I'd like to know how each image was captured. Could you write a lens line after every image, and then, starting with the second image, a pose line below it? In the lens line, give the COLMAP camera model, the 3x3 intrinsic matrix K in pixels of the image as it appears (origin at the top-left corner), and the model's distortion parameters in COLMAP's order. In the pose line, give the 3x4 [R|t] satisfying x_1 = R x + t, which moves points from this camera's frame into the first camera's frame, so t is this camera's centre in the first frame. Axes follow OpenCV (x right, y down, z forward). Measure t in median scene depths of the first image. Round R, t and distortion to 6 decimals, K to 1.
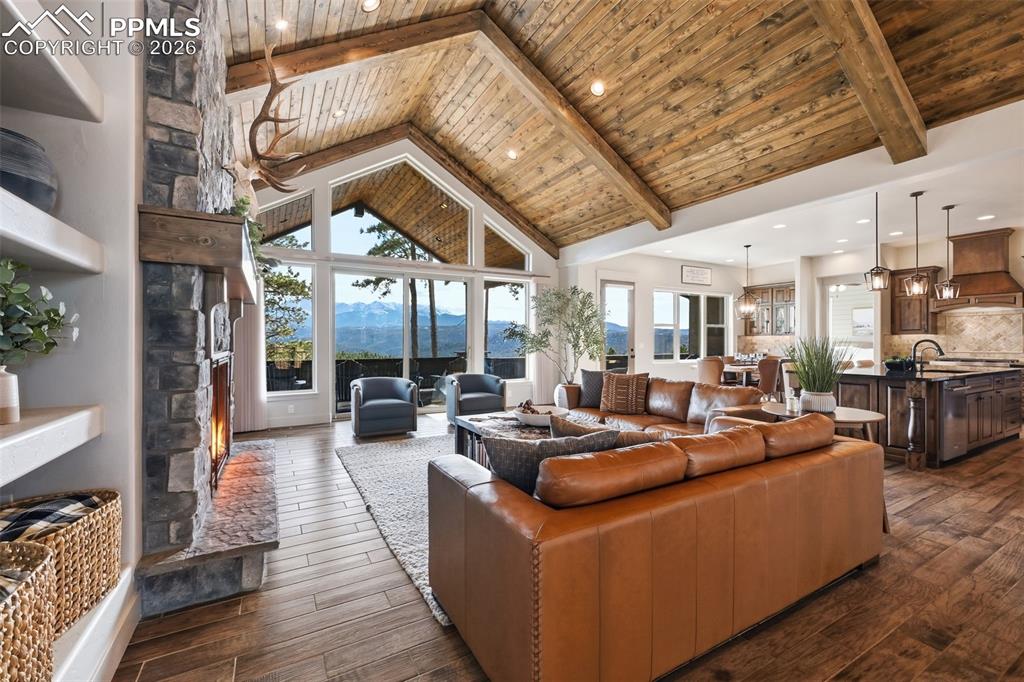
lens RADIAL K [[426.6, 0, 512.0], [0, 426.6, 341.0], [0, 0, 1]] dist [0.000920, 0.000261]
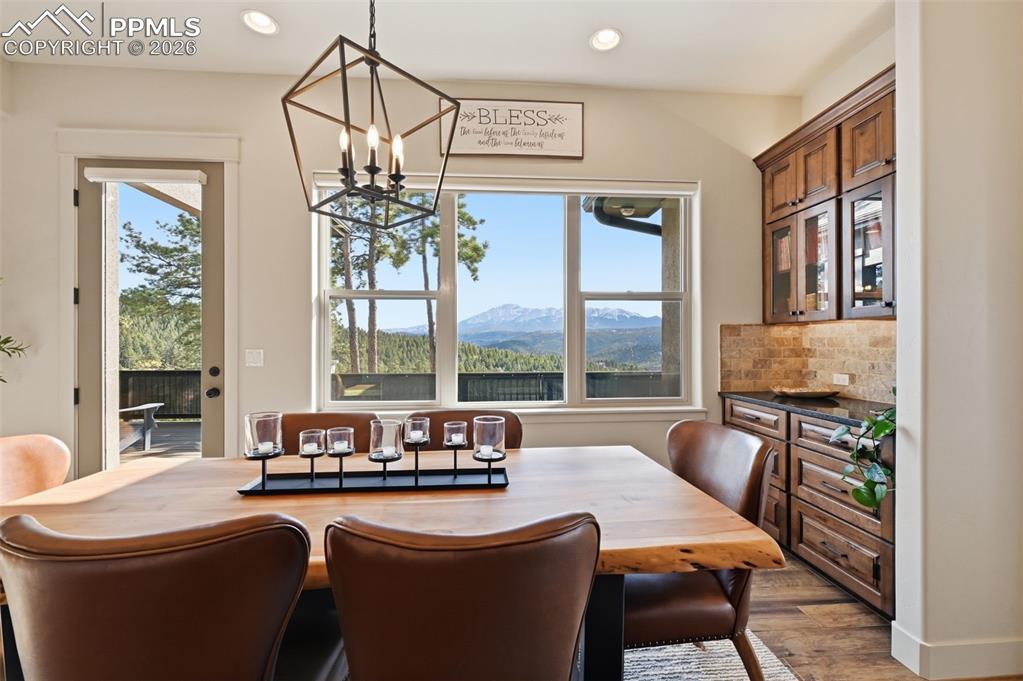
lens RADIAL K [[426.2, 0, 511.5], [0, 426.2, 340.5], [0, 0, 1]] dist [0.000920, 0.000261]
pose [[0.904313, -0.003173, -0.426859, 0.515858], [-0.000466, 0.999964, -0.008419, 0.000206], [0.426870, 0.007812, 0.904279, 0.666410]]
